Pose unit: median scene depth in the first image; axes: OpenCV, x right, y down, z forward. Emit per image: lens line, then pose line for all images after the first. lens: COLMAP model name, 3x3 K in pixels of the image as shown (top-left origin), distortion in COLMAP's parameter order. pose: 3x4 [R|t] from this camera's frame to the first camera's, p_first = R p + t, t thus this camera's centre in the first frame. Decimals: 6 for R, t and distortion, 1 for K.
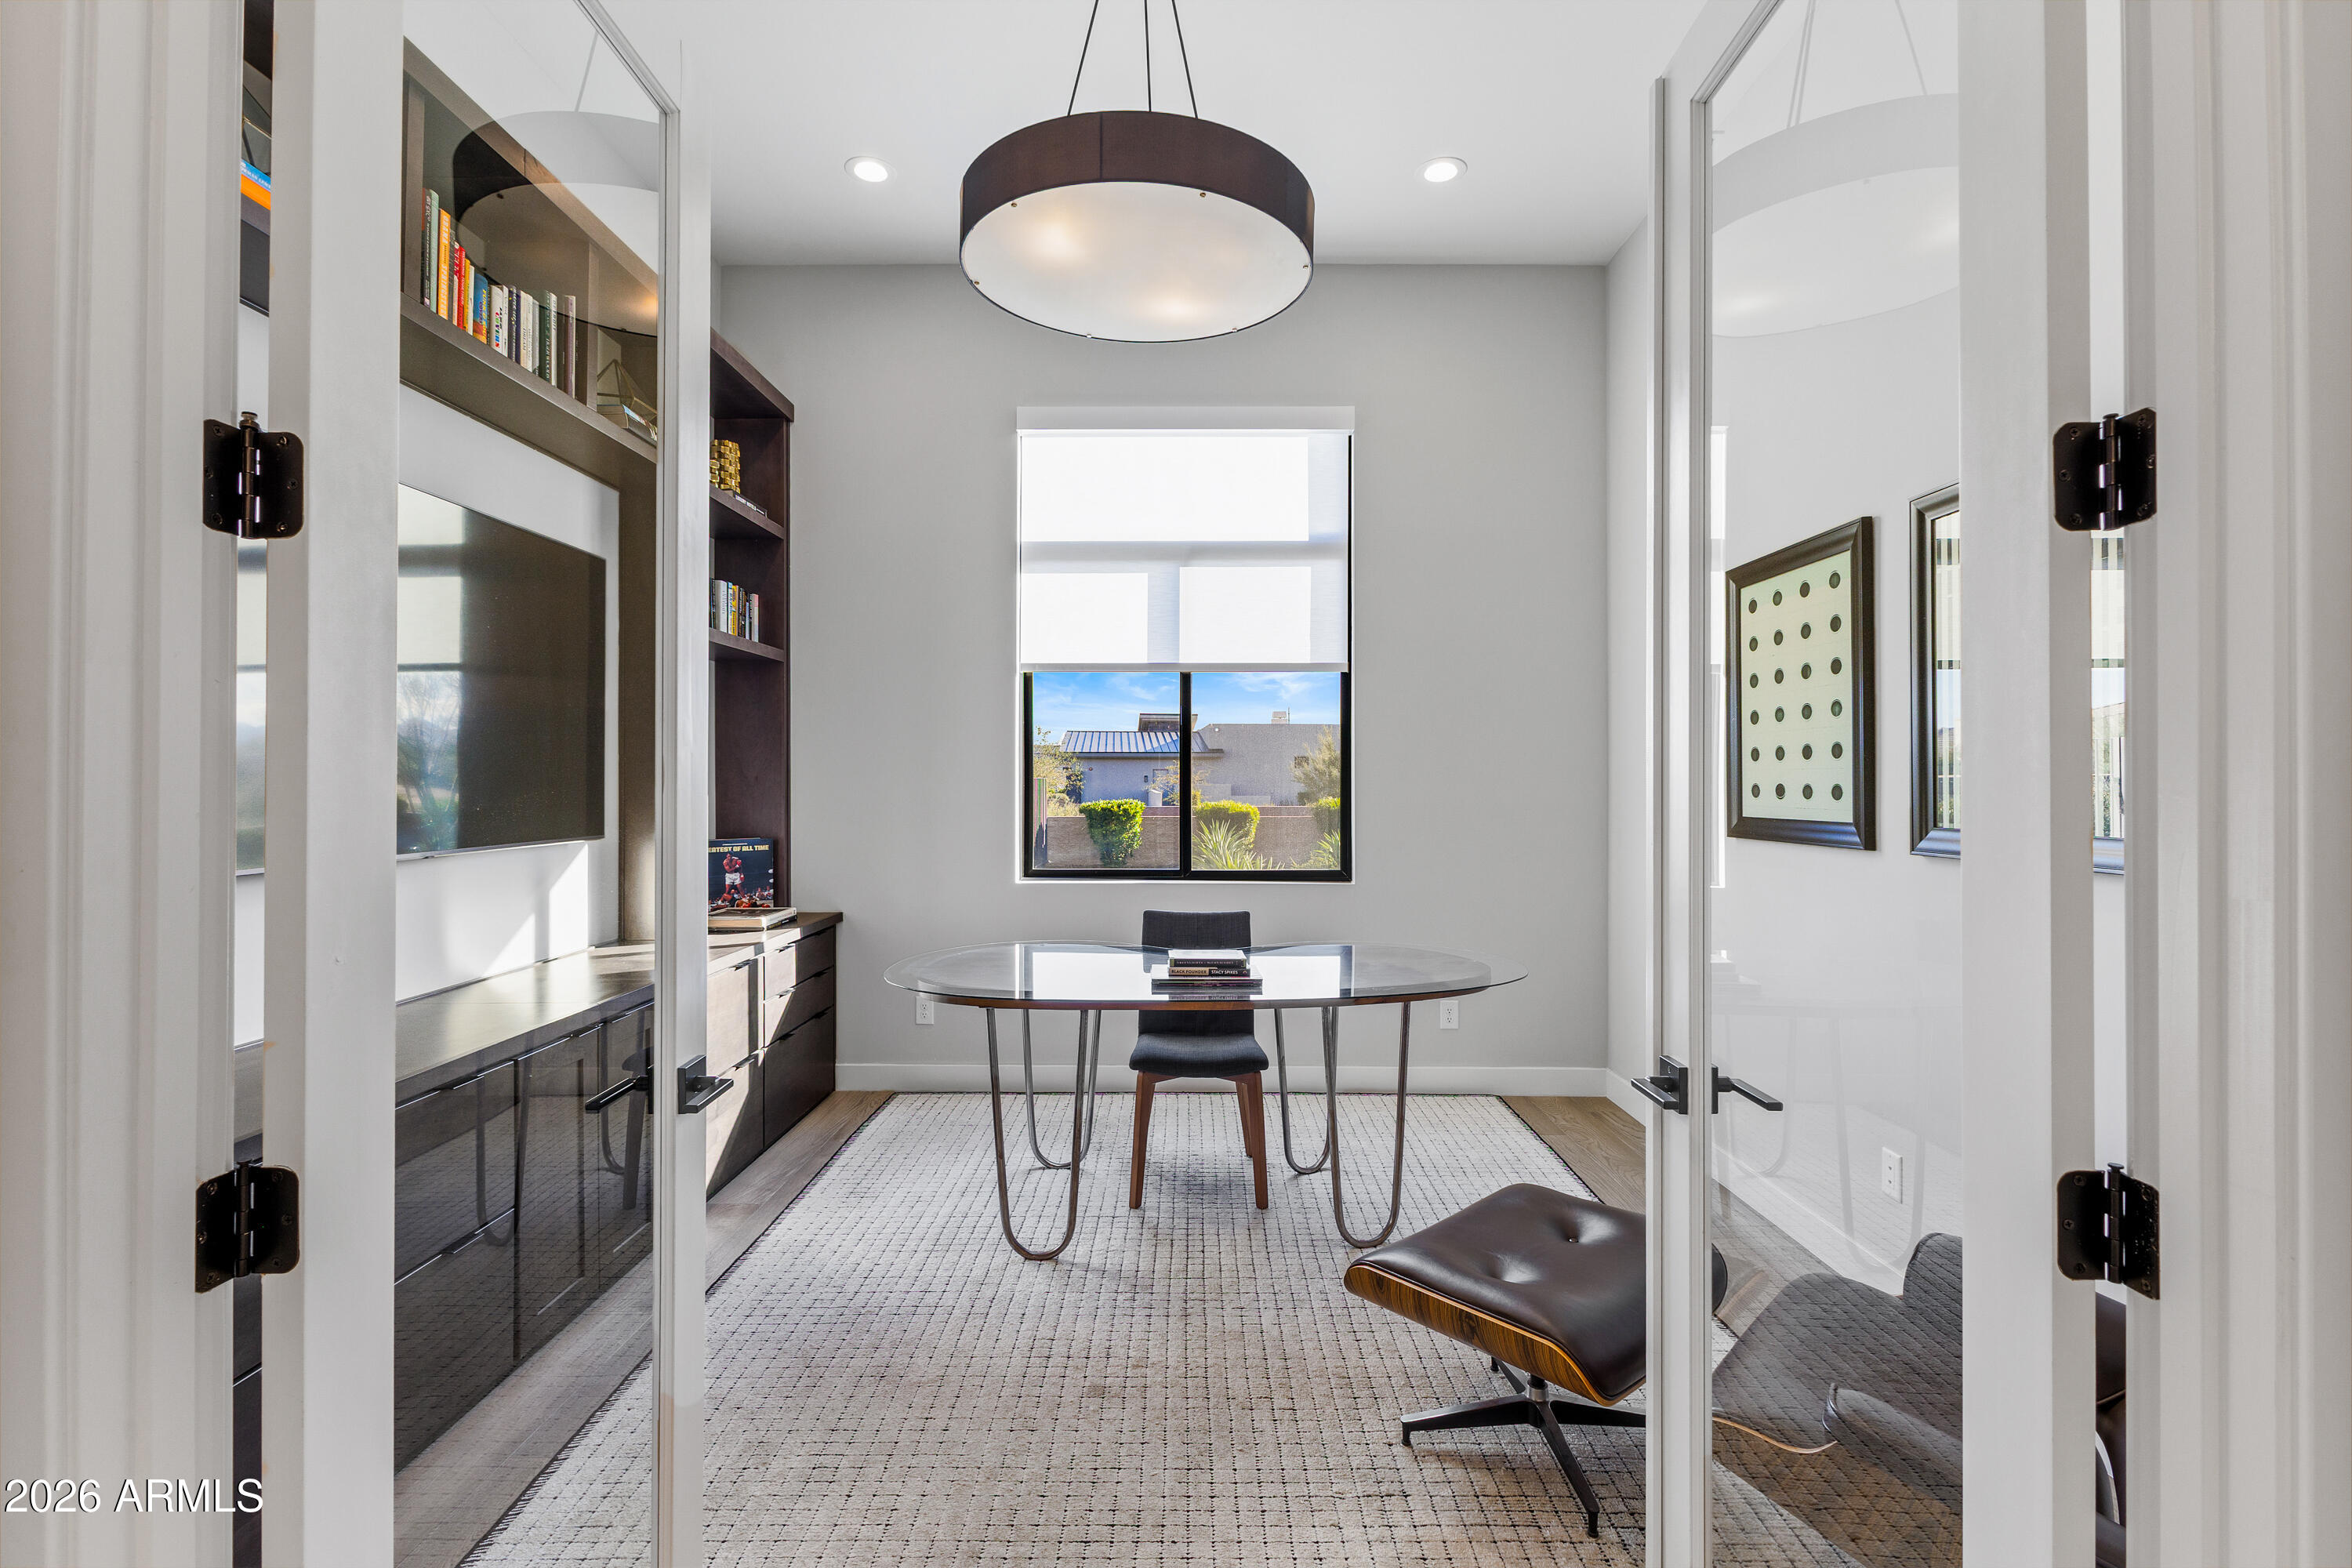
lens RADIAL K [[1065.6, 0, 1175.9], [0, 1065.6, 783.3], [0, 0, 1]] dist [-0.002872, -0.000056]
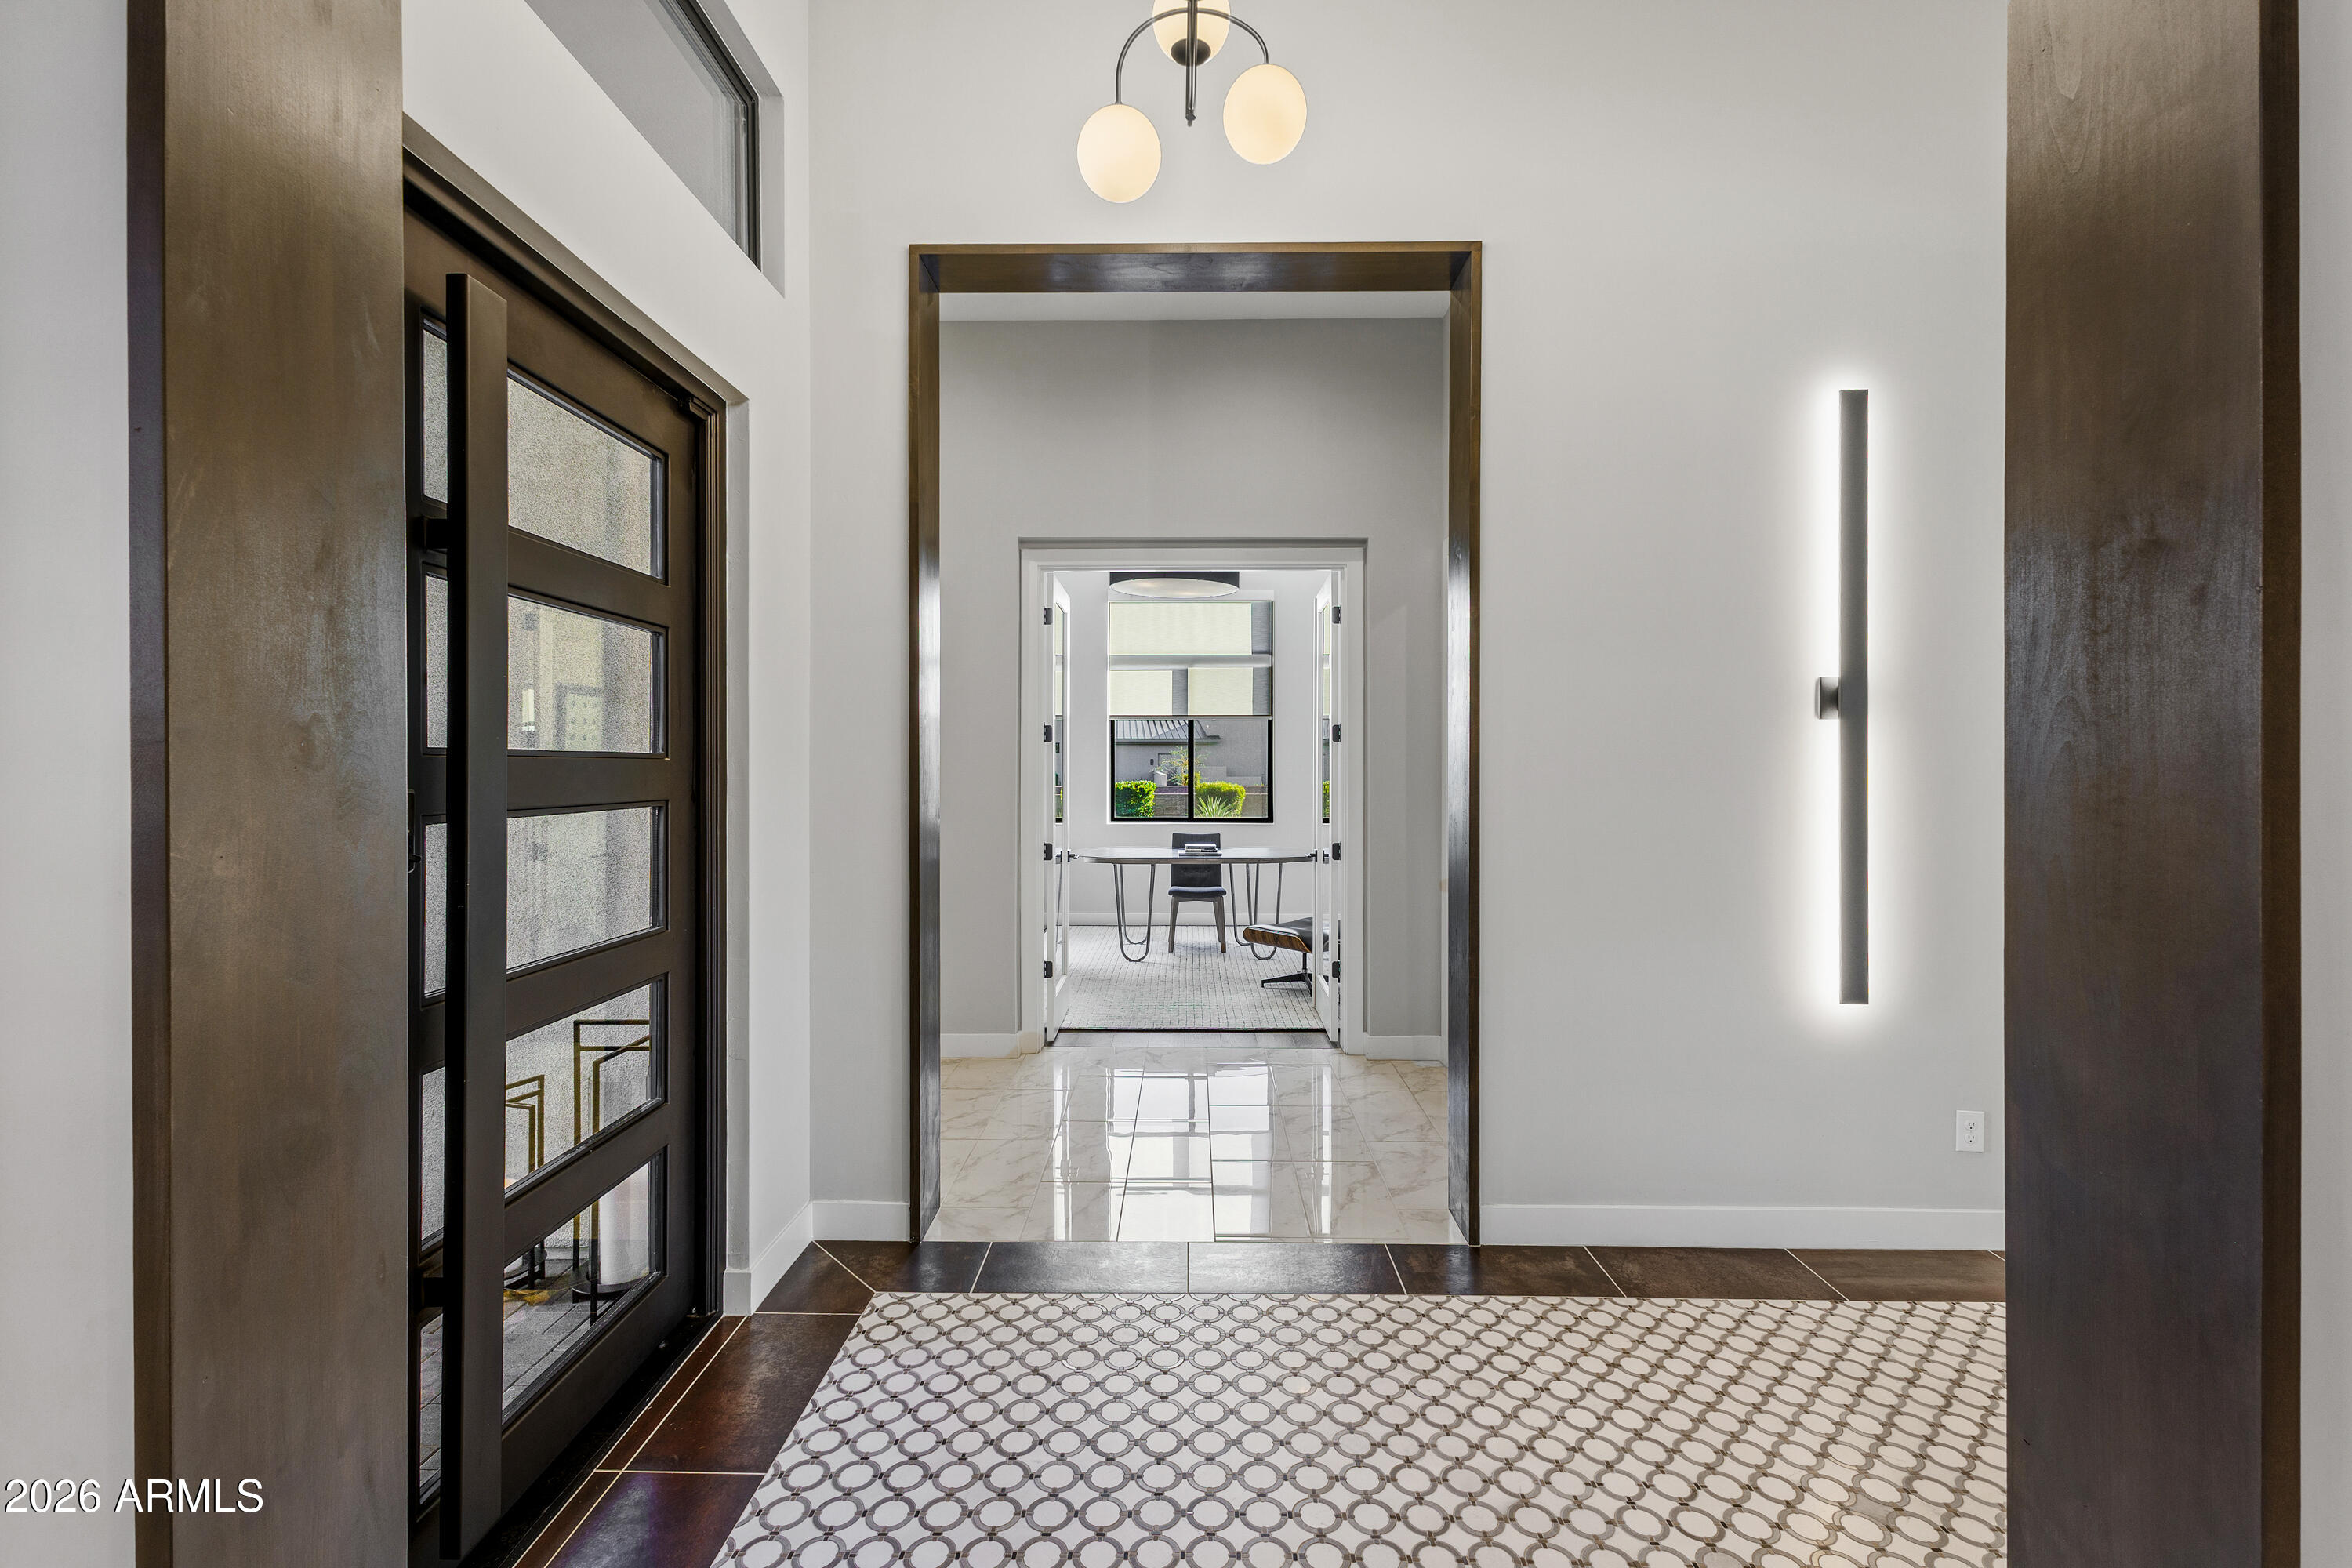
lens RADIAL K [[1019.9, 0, 1174.1], [0, 1019.9, 773.2], [0, 0, 1]] dist [0.001332, 0.000006]
pose [[0.999998, 0.000185, -0.002027, -0.018836], [-0.000167, 0.999959, 0.009015, -0.019324], [0.002028, -0.009015, 0.999957, -0.930203]]
